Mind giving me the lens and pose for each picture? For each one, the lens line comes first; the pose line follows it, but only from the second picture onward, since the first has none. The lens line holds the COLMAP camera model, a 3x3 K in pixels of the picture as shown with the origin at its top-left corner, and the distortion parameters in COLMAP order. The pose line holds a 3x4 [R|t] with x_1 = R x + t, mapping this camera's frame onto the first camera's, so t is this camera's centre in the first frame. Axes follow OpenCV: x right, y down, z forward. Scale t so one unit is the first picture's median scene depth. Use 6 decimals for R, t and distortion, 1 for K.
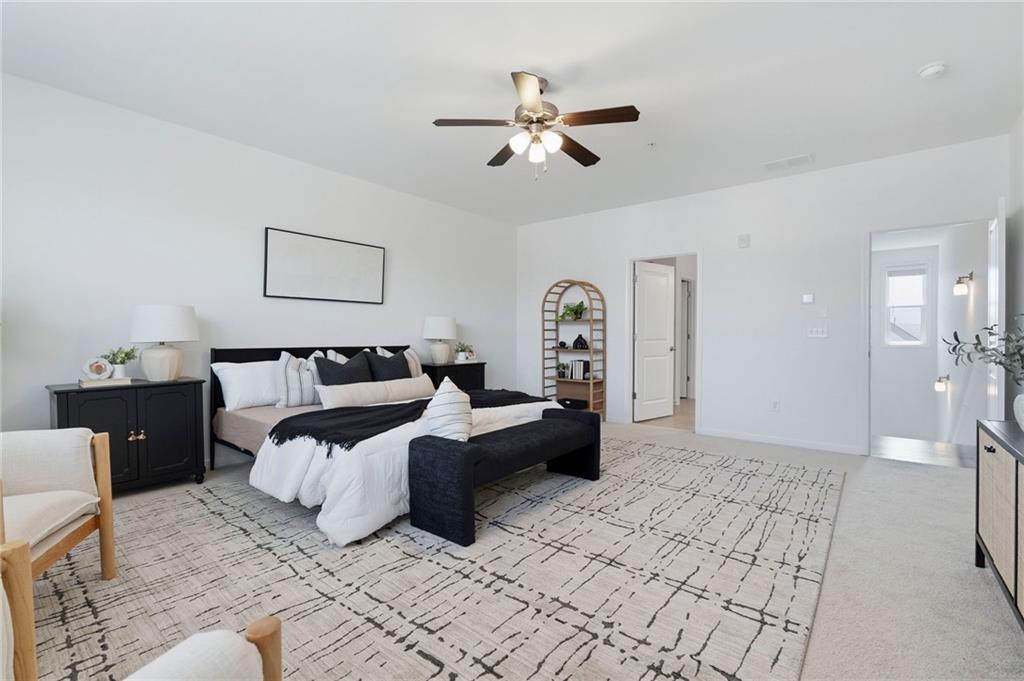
lens RADIAL K [[455.6, 0, 510.6], [0, 455.6, 344.8], [0, 0, 1]] dist [-0.002635, 0.000005]
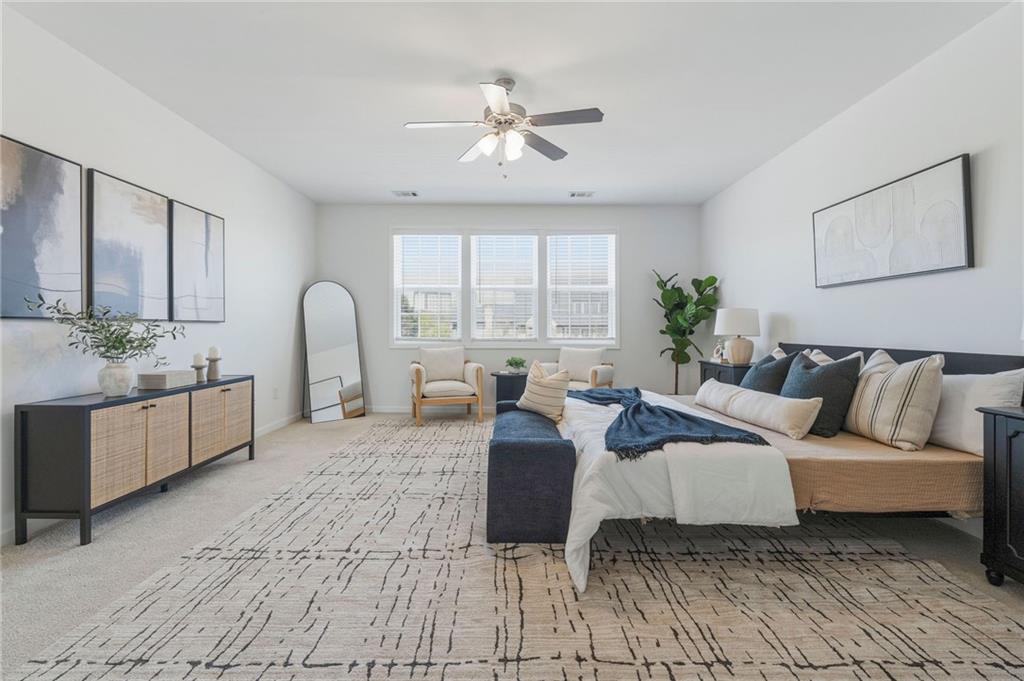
lens RADIAL K [[452.1, 0, 502.2], [0, 452.1, 326.0], [0, 0, 1]] dist [-0.003954, -0.000237]
pose [[-0.783892, -0.013510, -0.620750, 0.701638], [-0.021322, 0.999759, 0.005166, -0.029648], [0.620531, 0.017285, -0.783991, 1.811078]]
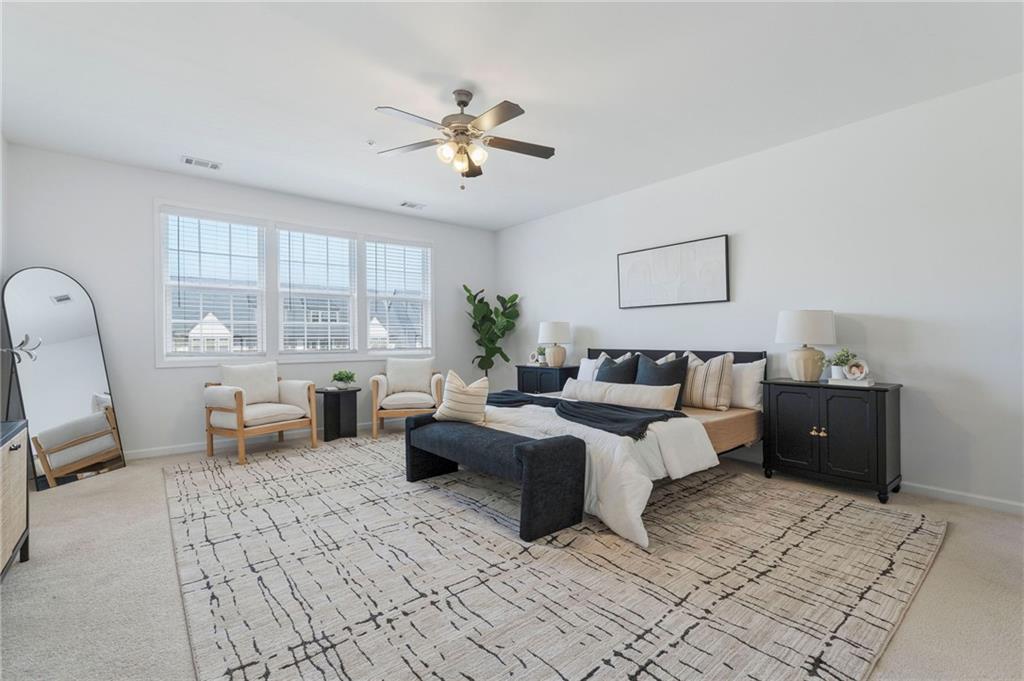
lens RADIAL K [[454.9, 0, 509.1], [0, 454.9, 333.6], [0, 0, 1]] dist [-0.002764, 0.000083]
pose [[-0.207315, -0.017869, -0.978111, 1.053985], [-0.017352, 0.999743, -0.014586, -0.017534], [0.978120, 0.013949, -0.207571, 1.322651]]
